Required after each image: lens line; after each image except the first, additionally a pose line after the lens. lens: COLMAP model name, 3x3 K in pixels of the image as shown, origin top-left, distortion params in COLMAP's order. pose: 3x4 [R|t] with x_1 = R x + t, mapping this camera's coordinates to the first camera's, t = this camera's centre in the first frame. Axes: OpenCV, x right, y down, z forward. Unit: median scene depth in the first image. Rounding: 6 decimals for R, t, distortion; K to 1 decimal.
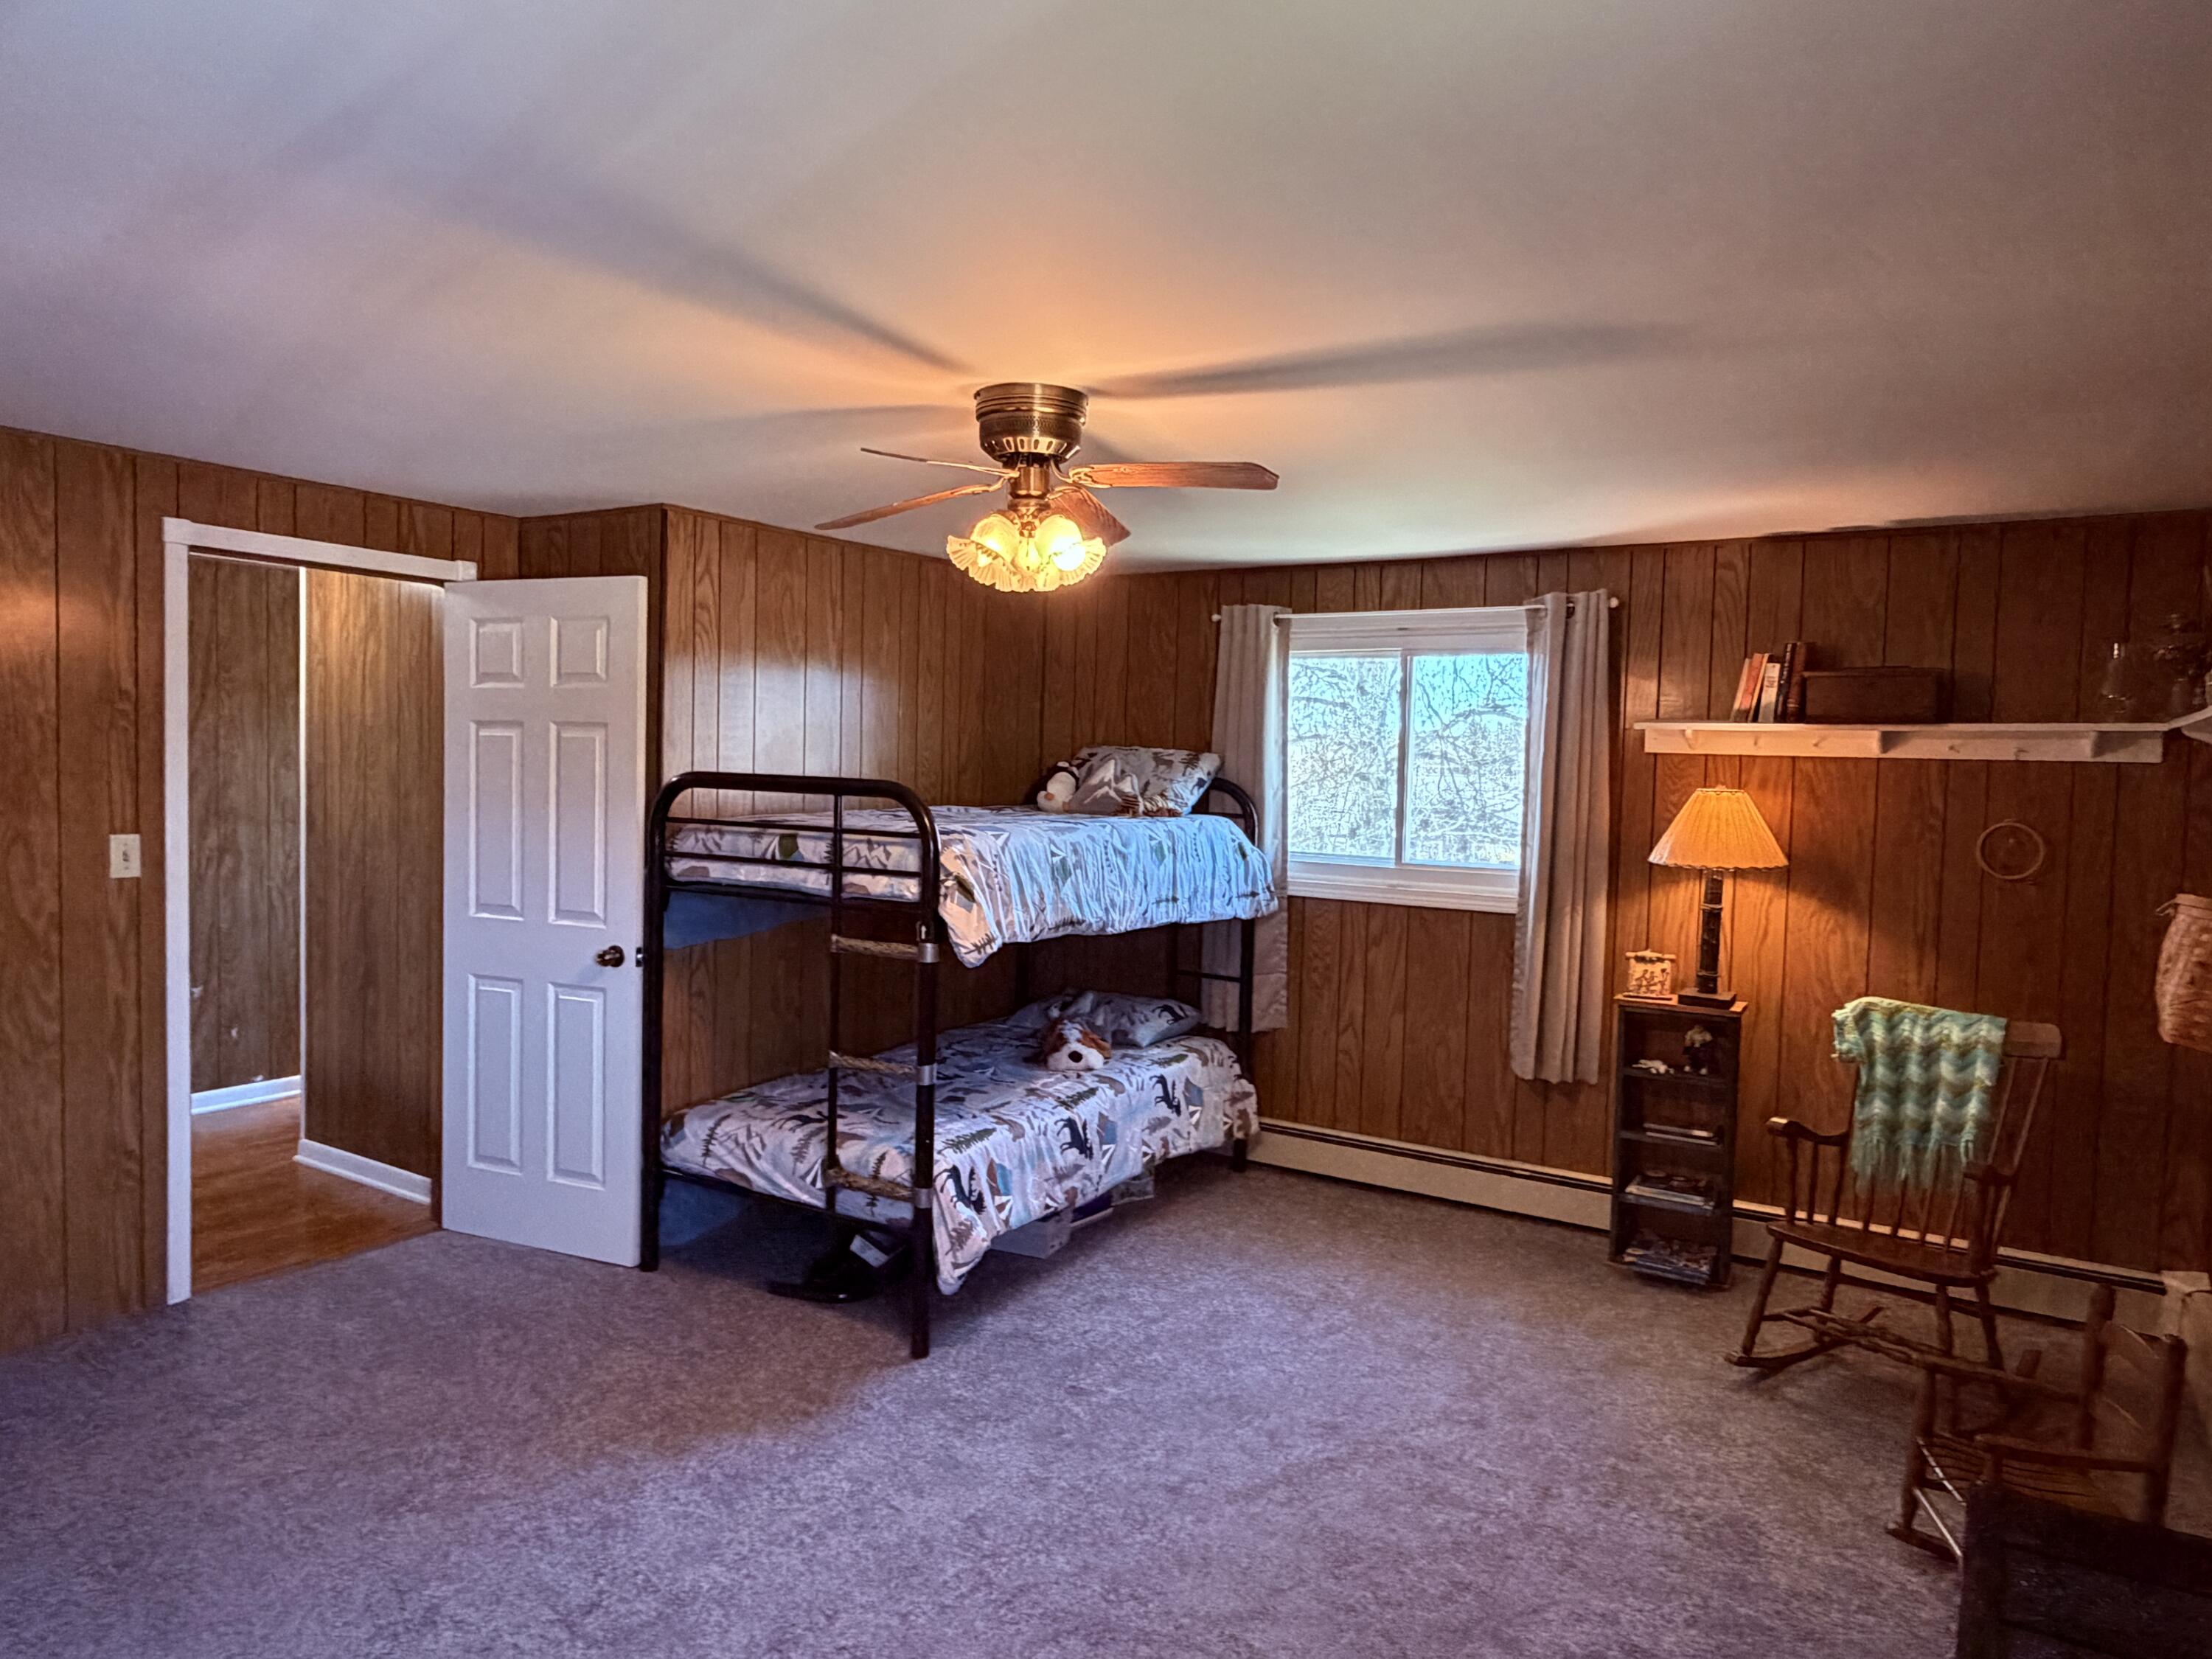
lens RADIAL K [[1395.3, 0, 1103.3], [0, 1395.3, 828.1], [0, 0, 1]] dist [0.000569, 0.001080]
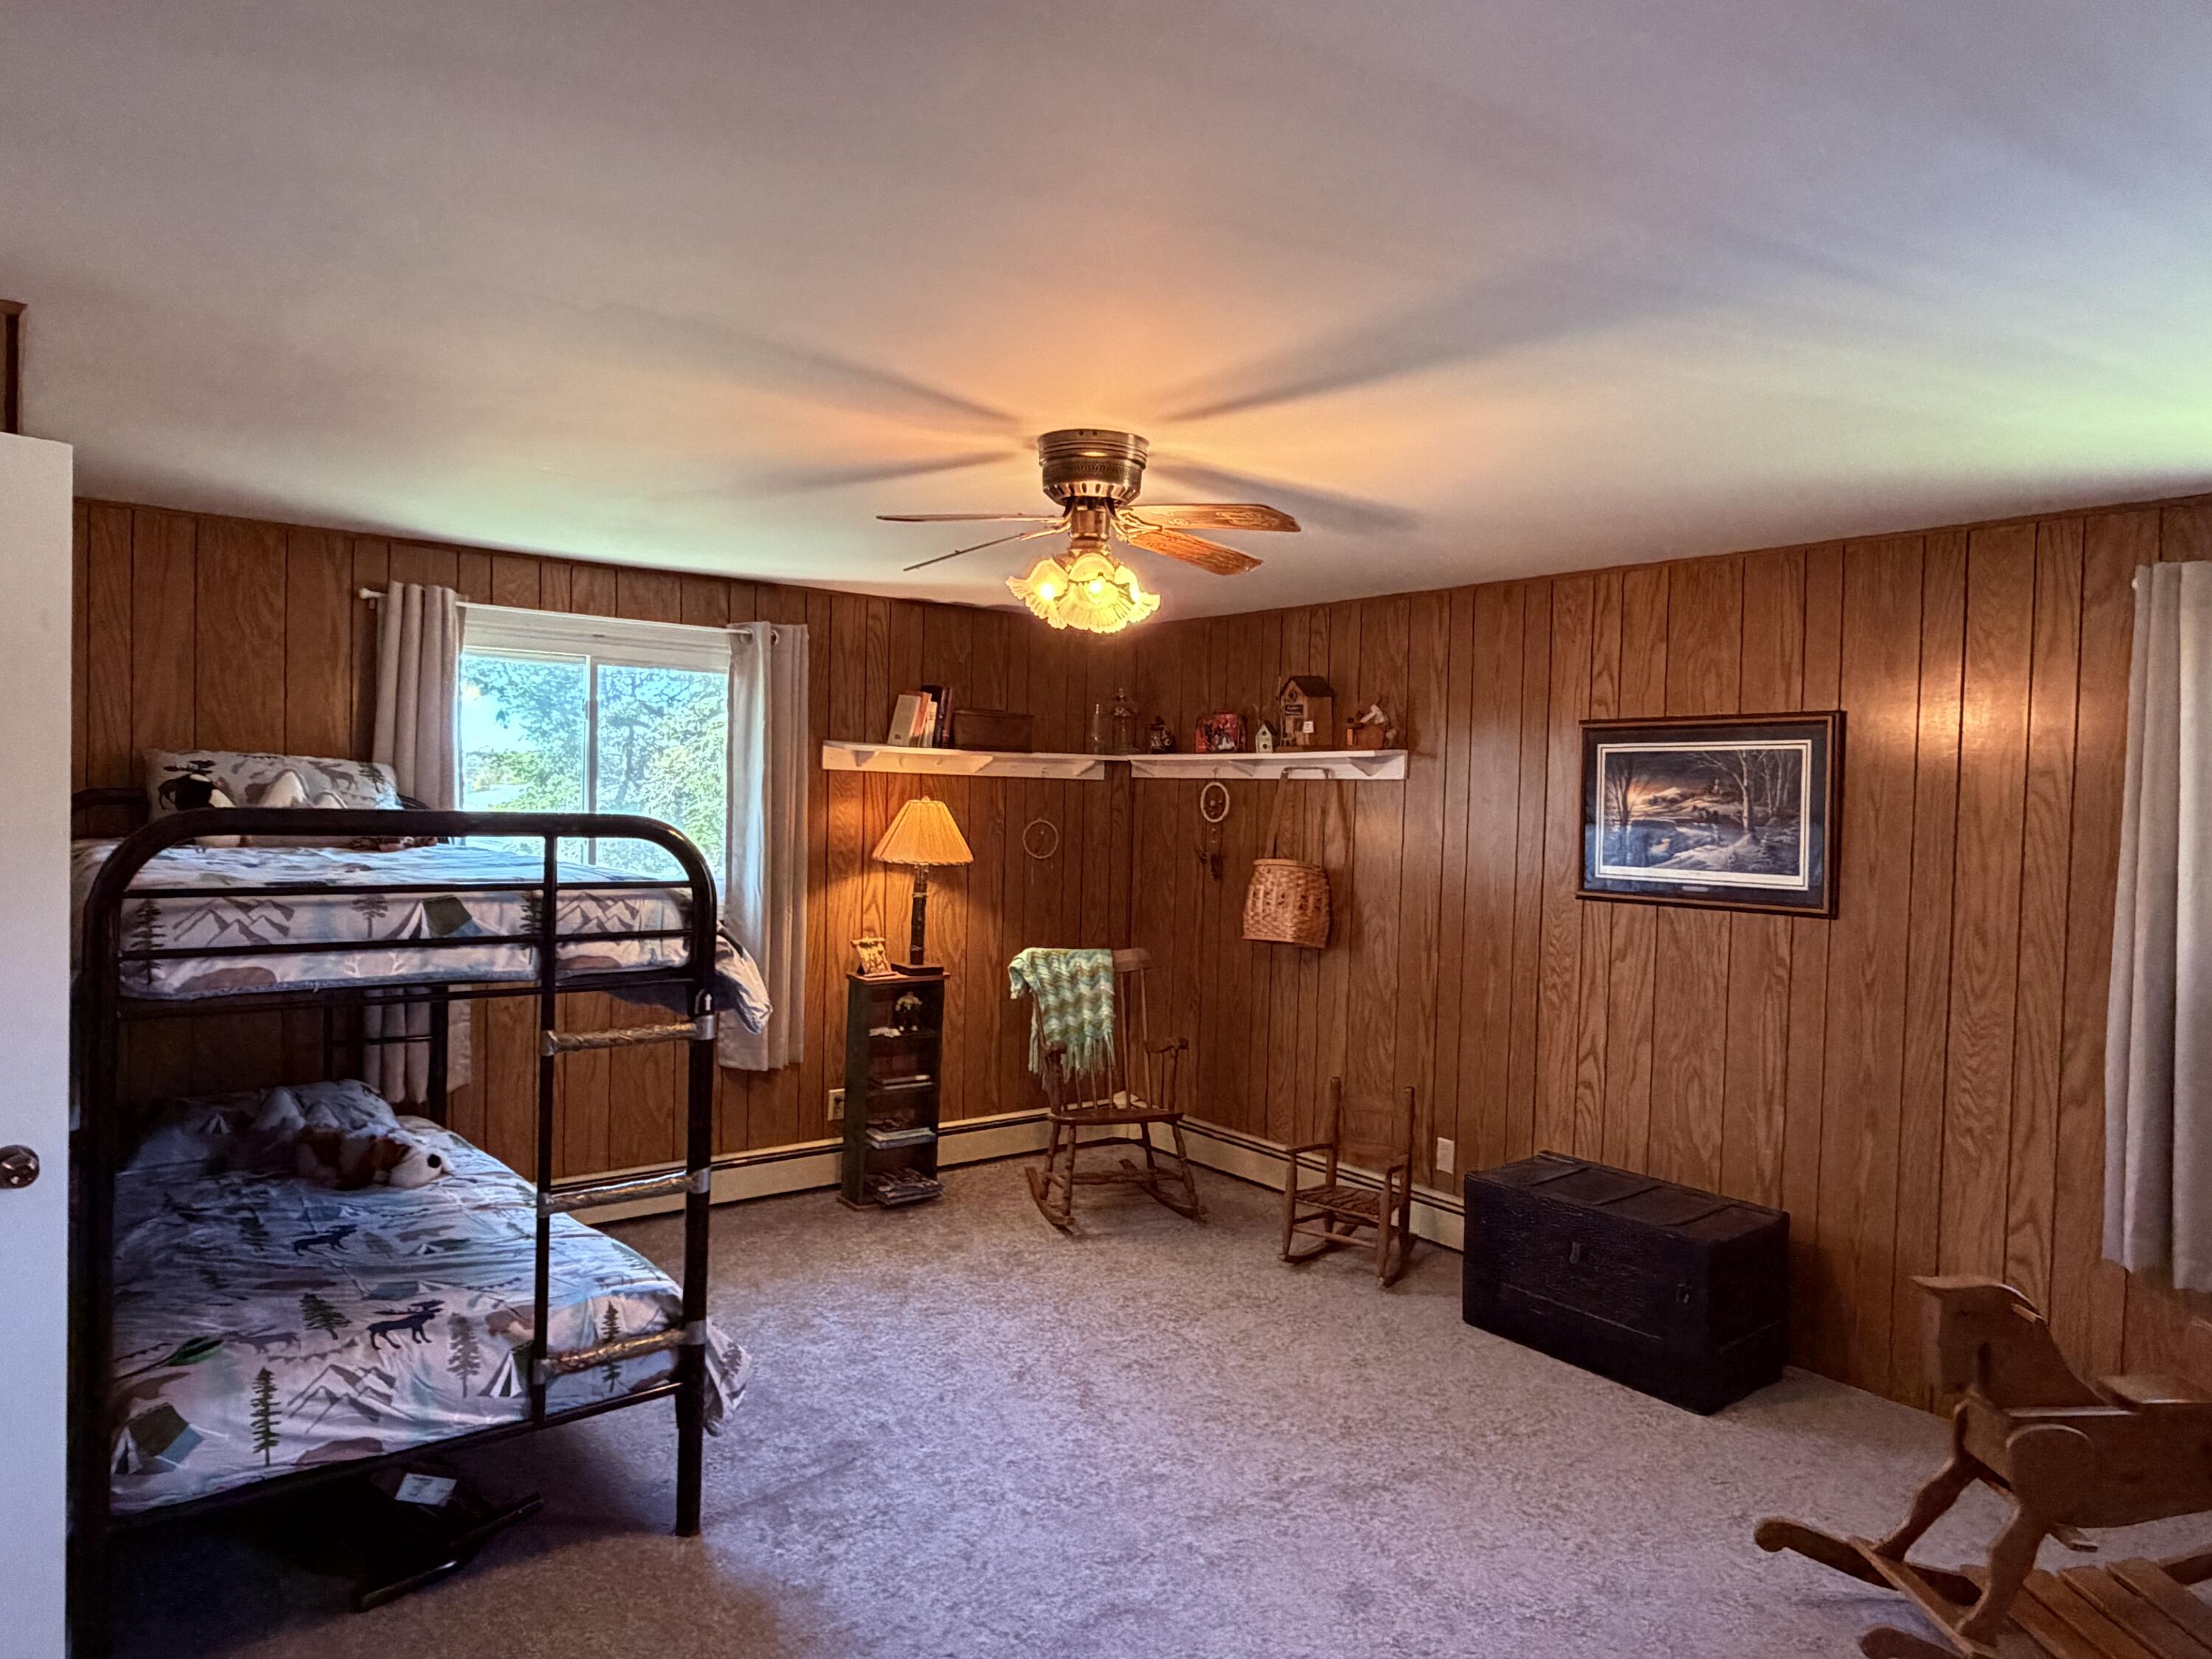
lens RADIAL K [[1395.3, 0, 1054.4], [0, 1395.3, 833.0], [0, 0, 1]] dist [0.000569, 0.001080]
pose [[0.353722, -0.042621, 0.934379, -0.736206], [0.030169, 0.998961, 0.034146, -0.040561], [-0.934864, 0.016111, 0.354641, 0.479121]]
